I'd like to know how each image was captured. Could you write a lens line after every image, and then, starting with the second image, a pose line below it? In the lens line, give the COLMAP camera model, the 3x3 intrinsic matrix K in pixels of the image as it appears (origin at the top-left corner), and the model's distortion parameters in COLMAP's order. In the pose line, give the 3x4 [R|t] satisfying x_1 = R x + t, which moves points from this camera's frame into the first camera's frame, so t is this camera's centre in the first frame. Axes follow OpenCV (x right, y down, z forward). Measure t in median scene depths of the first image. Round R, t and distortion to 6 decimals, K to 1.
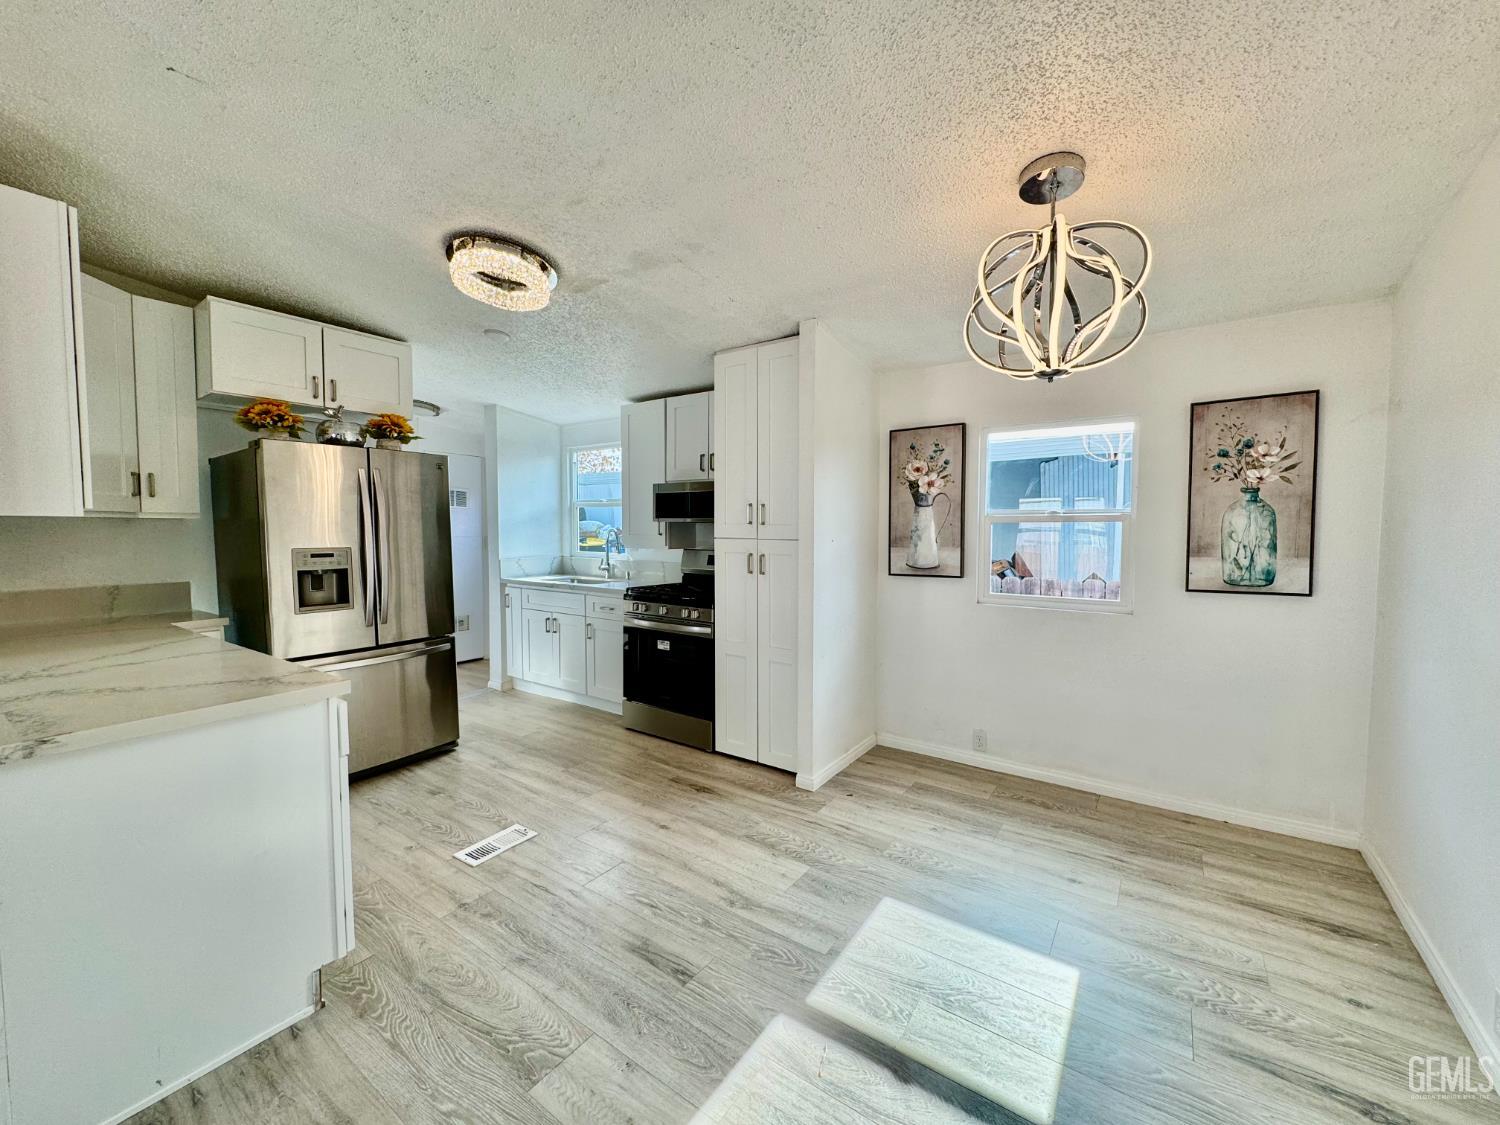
lens RADIAL K [[601.3, 0, 747.1], [0, 601.3, 560.6], [0, 0, 1]] dist [-0.007953, 0.000818]
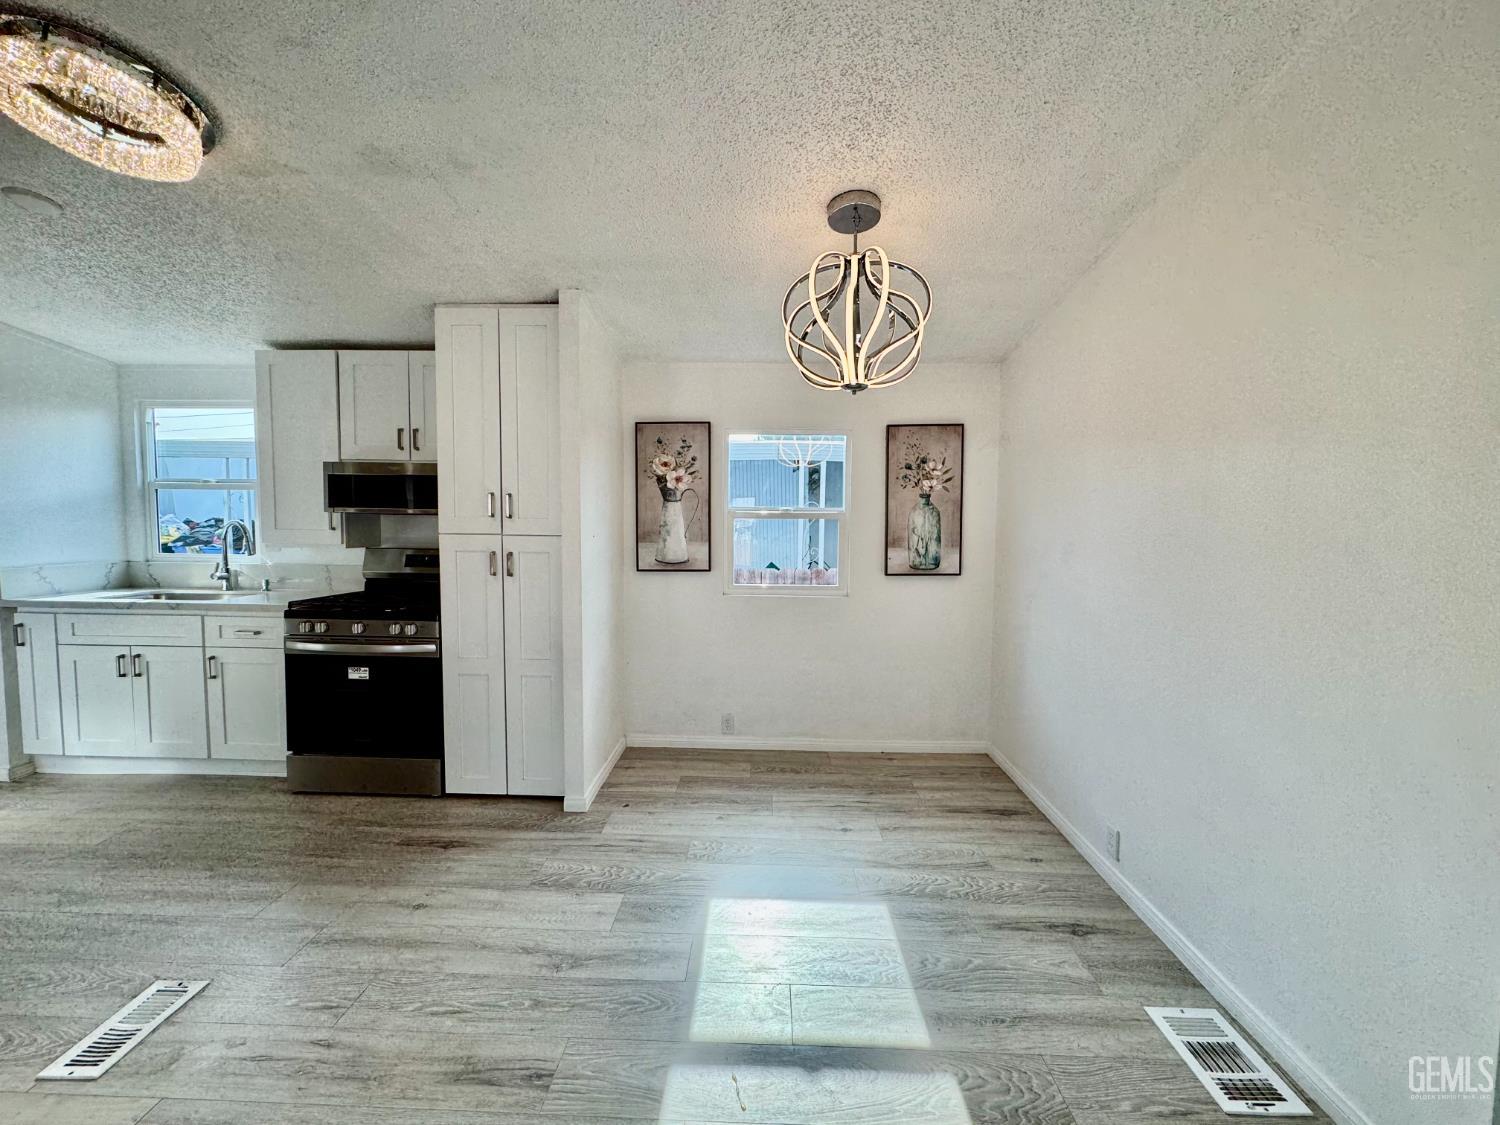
lens RADIAL K [[601.3, 0, 752.0], [0, 601.3, 561.8], [0, 0, 1]] dist [-0.007953, 0.000818]
pose [[0.830743, -0.029539, 0.555871, -0.188915], [0.022249, 0.999555, 0.019865, -0.008017], [-0.556211, -0.004135, 0.831031, 0.112512]]
